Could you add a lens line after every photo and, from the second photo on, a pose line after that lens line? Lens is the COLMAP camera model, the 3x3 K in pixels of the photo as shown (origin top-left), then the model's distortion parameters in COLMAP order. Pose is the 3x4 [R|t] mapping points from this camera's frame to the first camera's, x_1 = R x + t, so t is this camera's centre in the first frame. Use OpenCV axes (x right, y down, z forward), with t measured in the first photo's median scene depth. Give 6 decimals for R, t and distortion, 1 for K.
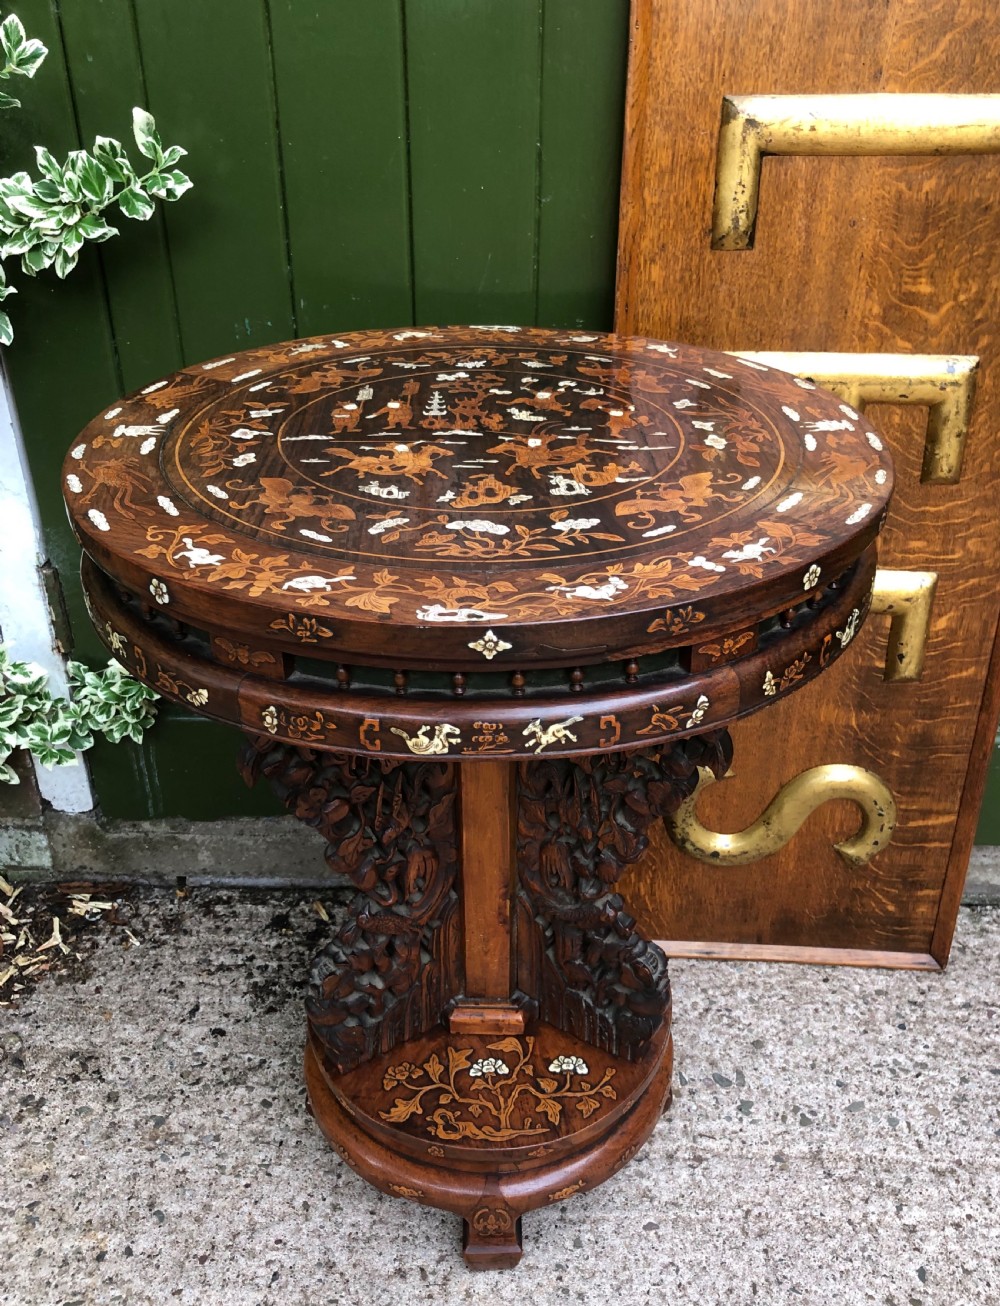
lens RADIAL K [[1147.4, 0, 505.2], [0, 1147.4, 669.7], [0, 0, 1]] dist [0.127731, -0.512617]
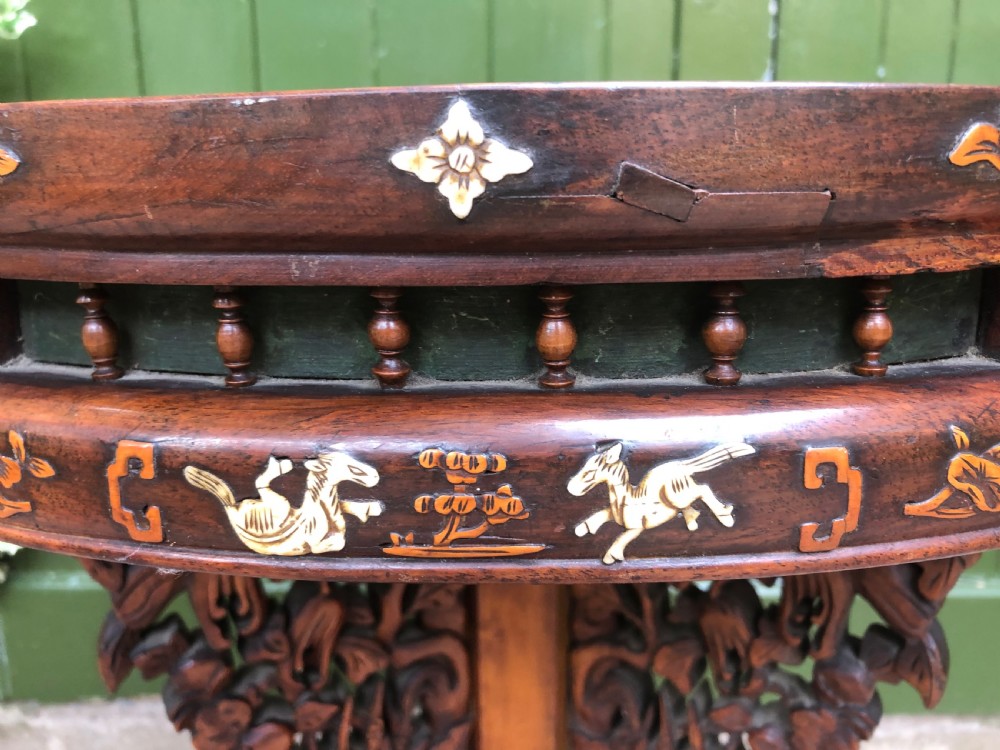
lens RADIAL K [[845.7, 0, 500.0], [0, 845.7, 375.0], [0, 0, 1]] dist [-0.009197, -0.005814]
pose [[0.996672, 0.005944, -0.081301, 0.013558], [-0.030371, 0.952609, -0.302678, 0.087373], [0.075649, 0.304140, 0.949619, 0.677105]]
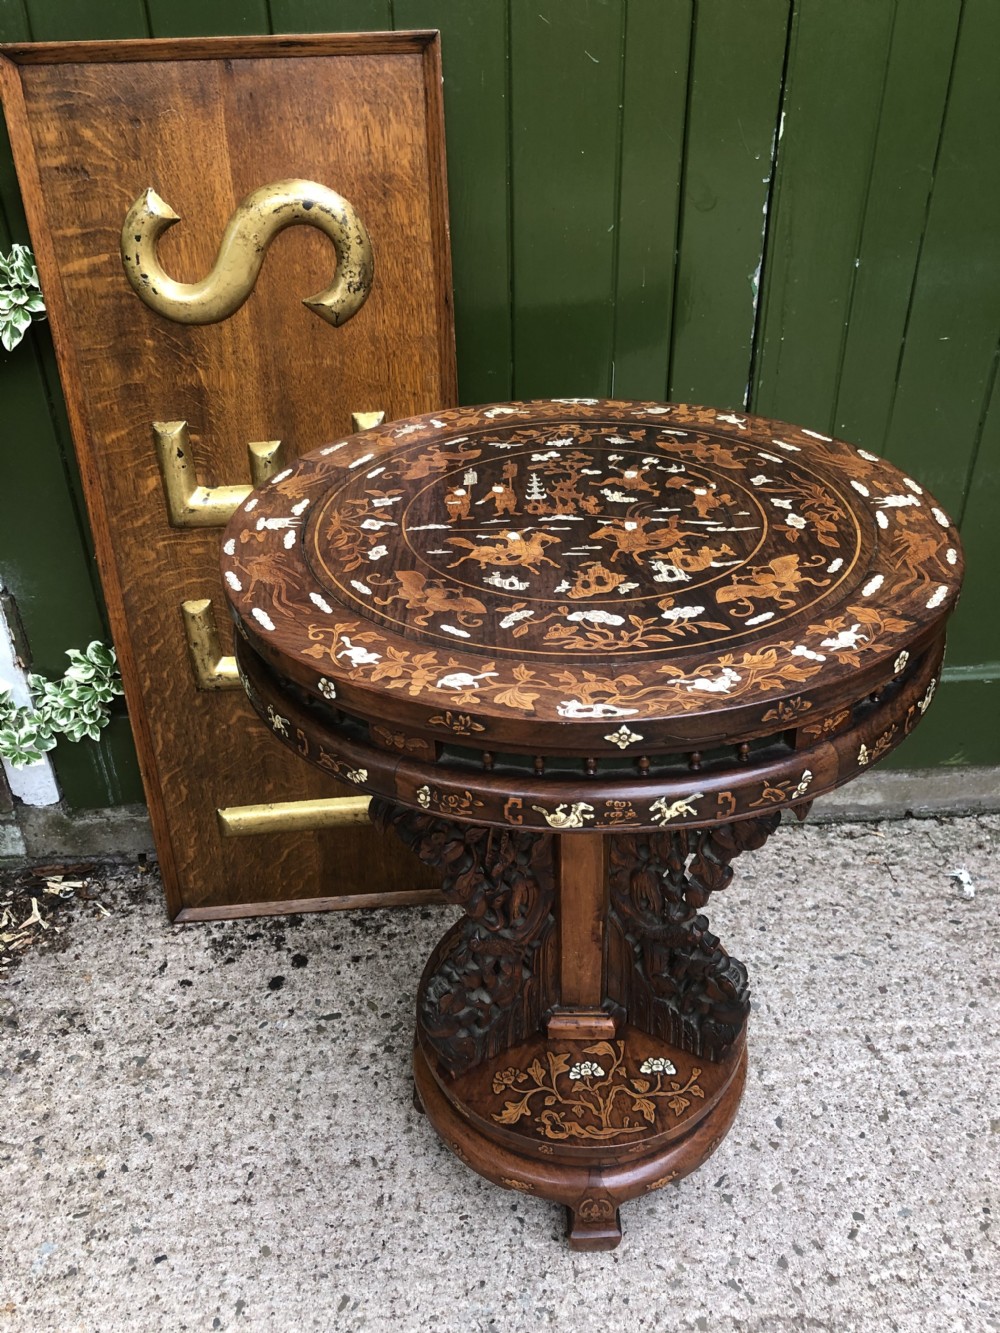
lens RADIAL K [[1084.5, 0, 494.2], [0, 1084.5, 669.4], [0, 0, 1]] dist [0.022548, -0.000716]
pose [[0.999254, -0.023108, -0.030952, -0.090421], [0.023704, 0.999538, 0.019025, -0.095236], [0.030498, -0.019744, 0.999340, -0.062799]]
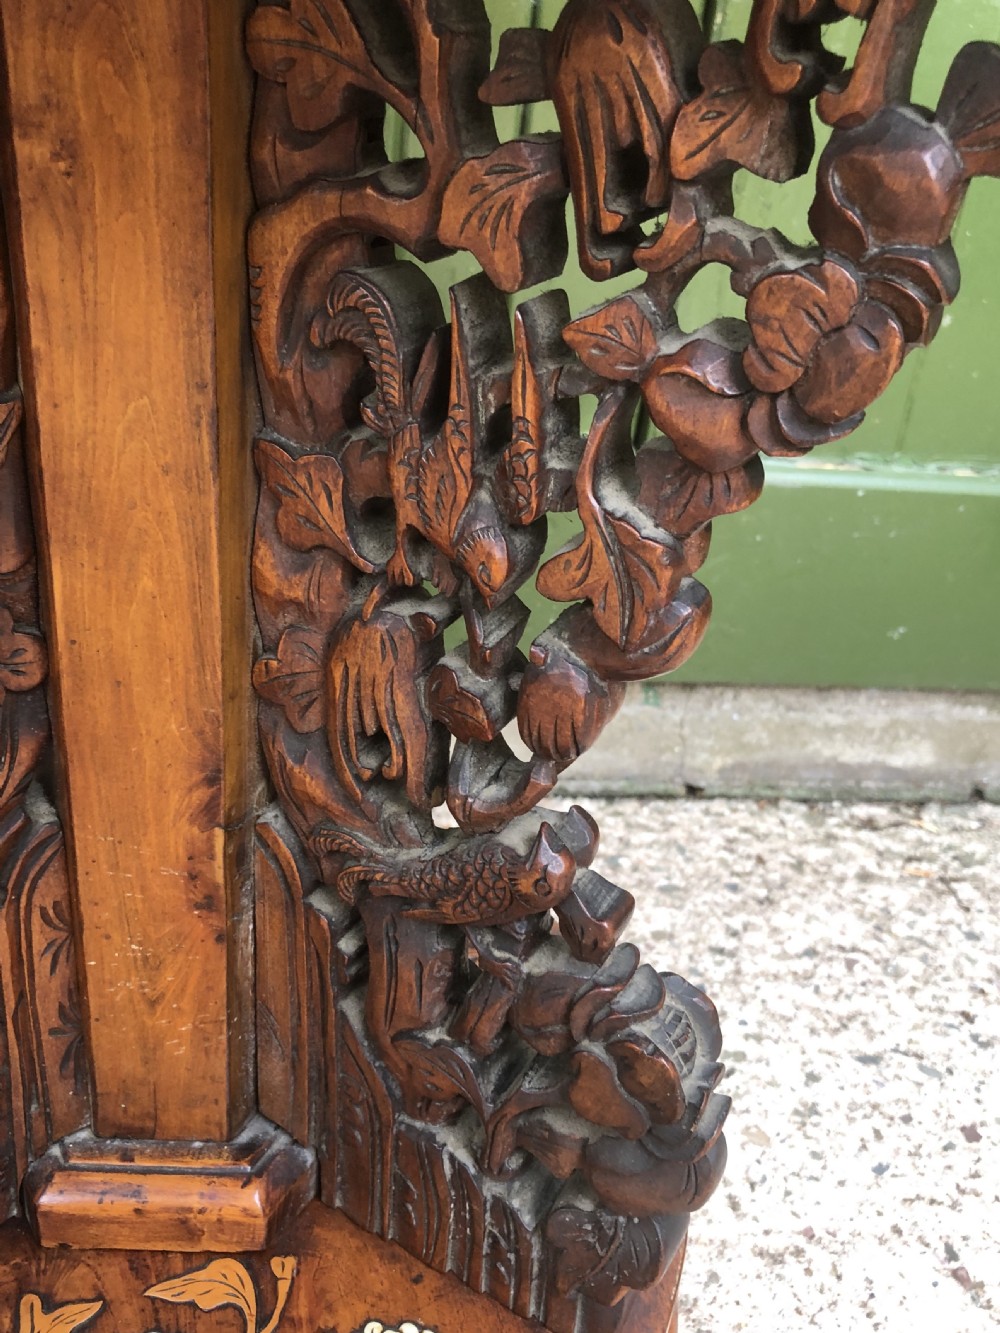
lens RADIAL K [[1294.0, 0, 489.1], [0, 1294.0, 677.1], [0, 0, 1]] dist [0.019277, -0.014412]
pose [[0.995290, 0.050331, 0.082856, 0.064206], [-0.046914, 0.997987, -0.042679, 0.248019], [-0.084837, 0.038591, 0.995647, 0.939519]]
